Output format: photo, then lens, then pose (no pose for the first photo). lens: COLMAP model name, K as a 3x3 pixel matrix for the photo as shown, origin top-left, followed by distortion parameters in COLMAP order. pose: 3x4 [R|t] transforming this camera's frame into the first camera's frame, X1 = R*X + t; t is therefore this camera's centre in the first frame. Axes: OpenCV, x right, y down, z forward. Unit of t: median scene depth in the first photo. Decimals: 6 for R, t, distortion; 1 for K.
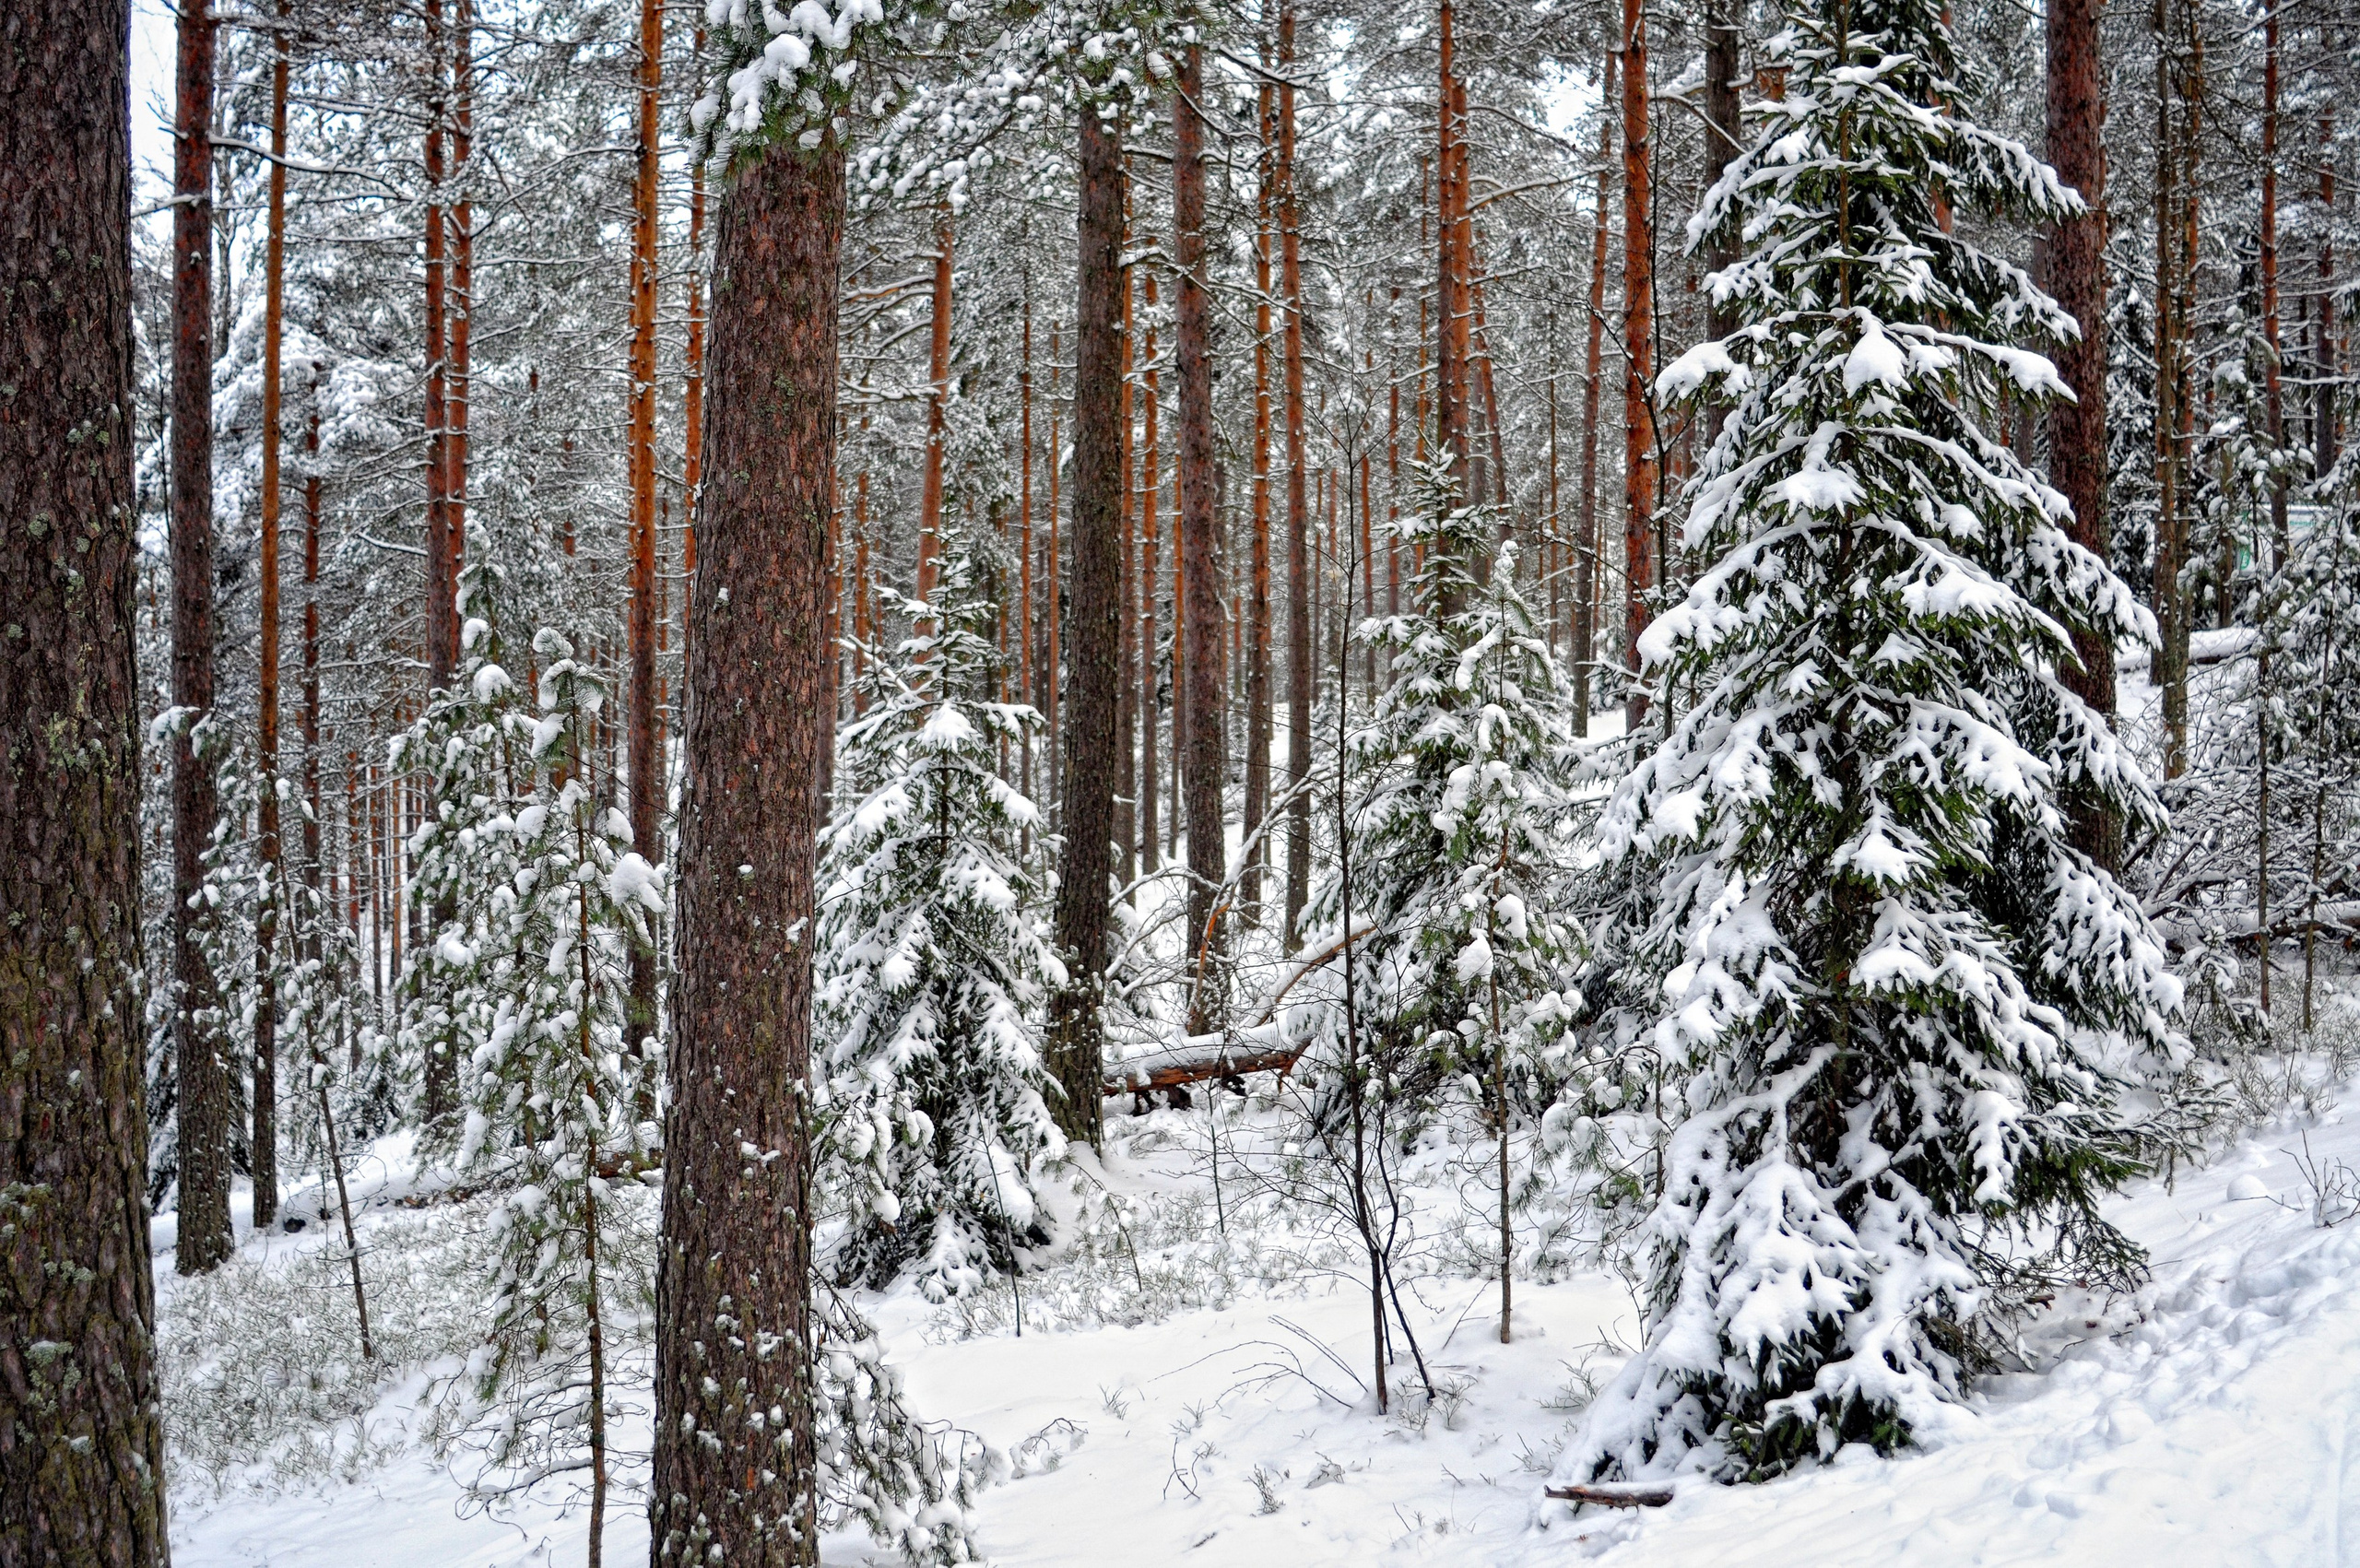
lens RADIAL K [[2318.6, 0, 1188.5], [0, 2318.6, 769.5], [0, 0, 1]] dist [-0.050060, 0.000000]
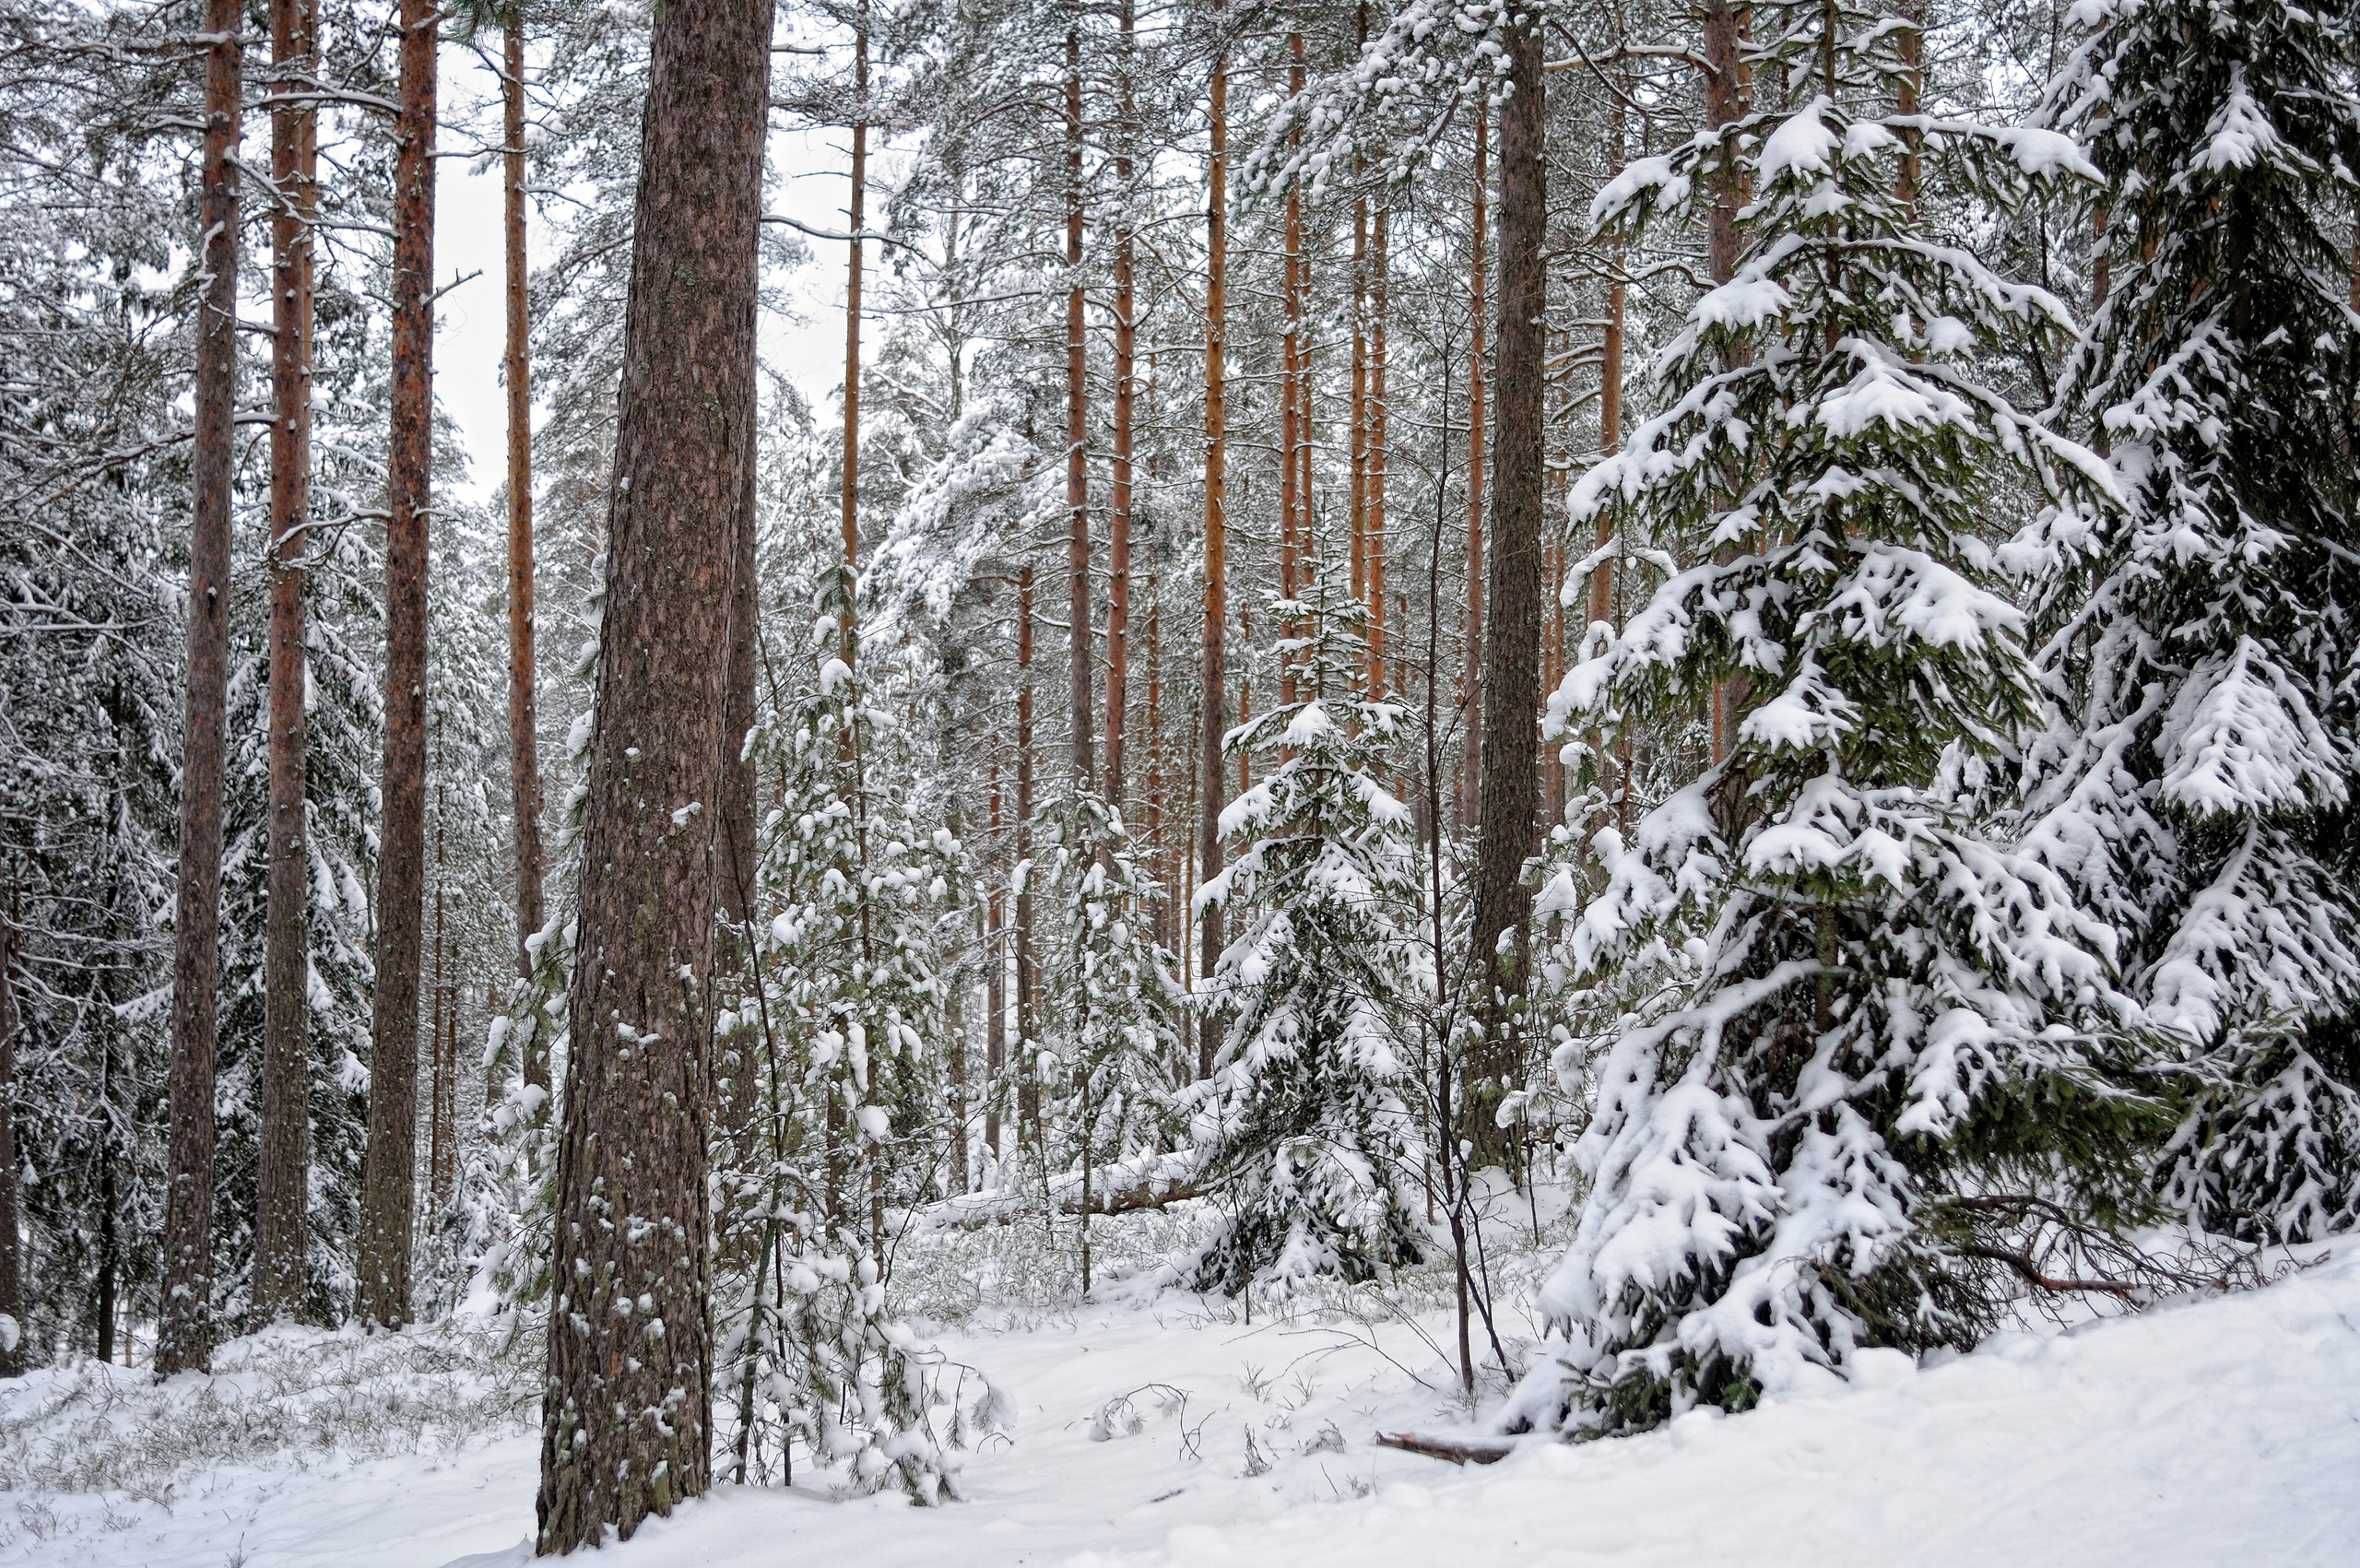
lens RADIAL K [[2318.6, 0, 1183.2], [0, 2318.6, 769.7], [0, 0, 1]] dist [-0.050060, 0.000000]
pose [[0.951256, -0.007714, -0.308307, 0.330153], [-0.003565, 0.999345, -0.036003, 0.082520], [0.308382, 0.035347, 0.950606, 0.118430]]
